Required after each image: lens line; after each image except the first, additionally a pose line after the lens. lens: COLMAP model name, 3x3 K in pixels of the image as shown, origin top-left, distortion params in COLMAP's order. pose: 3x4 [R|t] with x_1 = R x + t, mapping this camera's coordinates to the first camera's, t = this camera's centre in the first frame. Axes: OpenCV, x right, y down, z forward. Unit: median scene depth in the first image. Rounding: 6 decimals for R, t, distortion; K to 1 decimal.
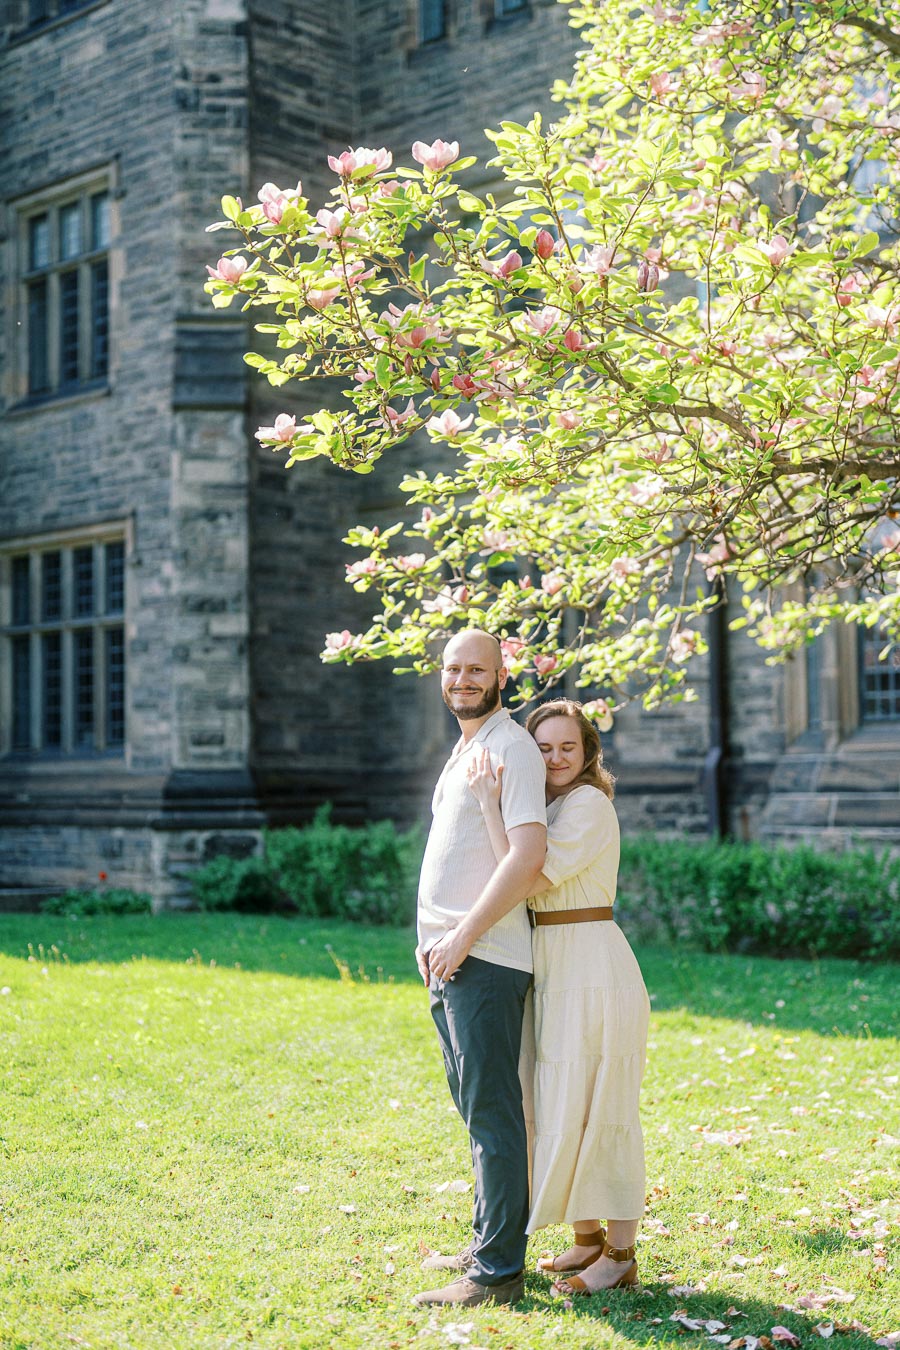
lens RADIAL K [[1915.6, 0, 446.0], [0, 1915.6, 677.5], [0, 0, 1]] dist [-0.028989, 0.079579]
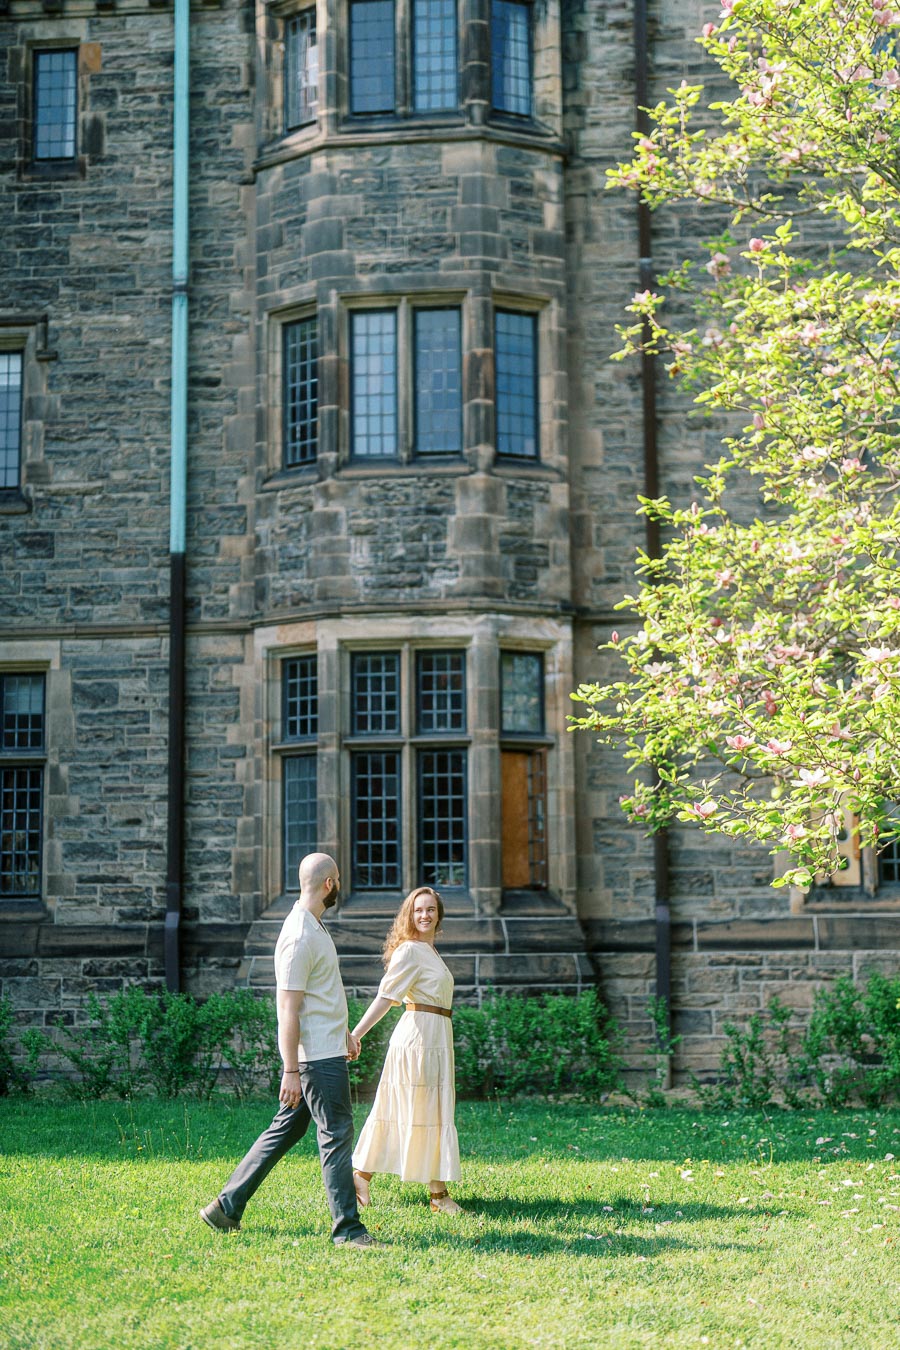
lens RADIAL K [[1915.6, 0, 446.0], [0, 1915.6, 677.5], [0, 0, 1]] dist [-0.028989, 0.079579]
pose [[0.789609, 0.083456, 0.607909, -0.414313], [-0.032496, 0.995005, -0.094388, 0.004059], [-0.612749, 0.054775, 0.788377, 0.082314]]
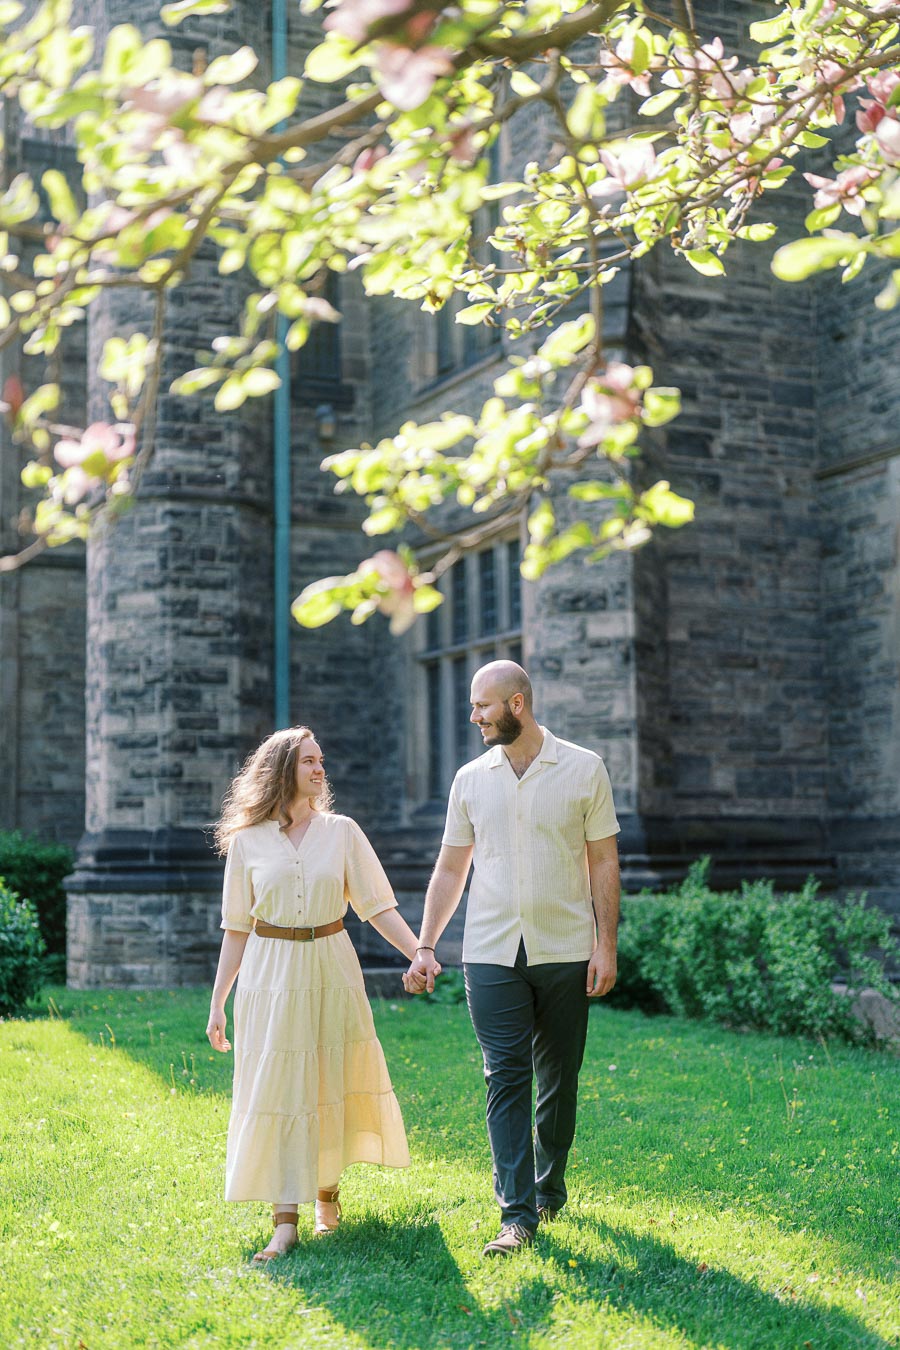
lens RADIAL K [[1887.3, 0, 454.3], [0, 1887.3, 704.1], [0, 0, 1]] dist [-0.084152, 0.359141]
pose [[0.928826, -0.033027, -0.369042, 0.120352], [0.023917, 0.999286, -0.029233, 0.027775], [0.369745, 0.018326, 0.928953, 0.320160]]
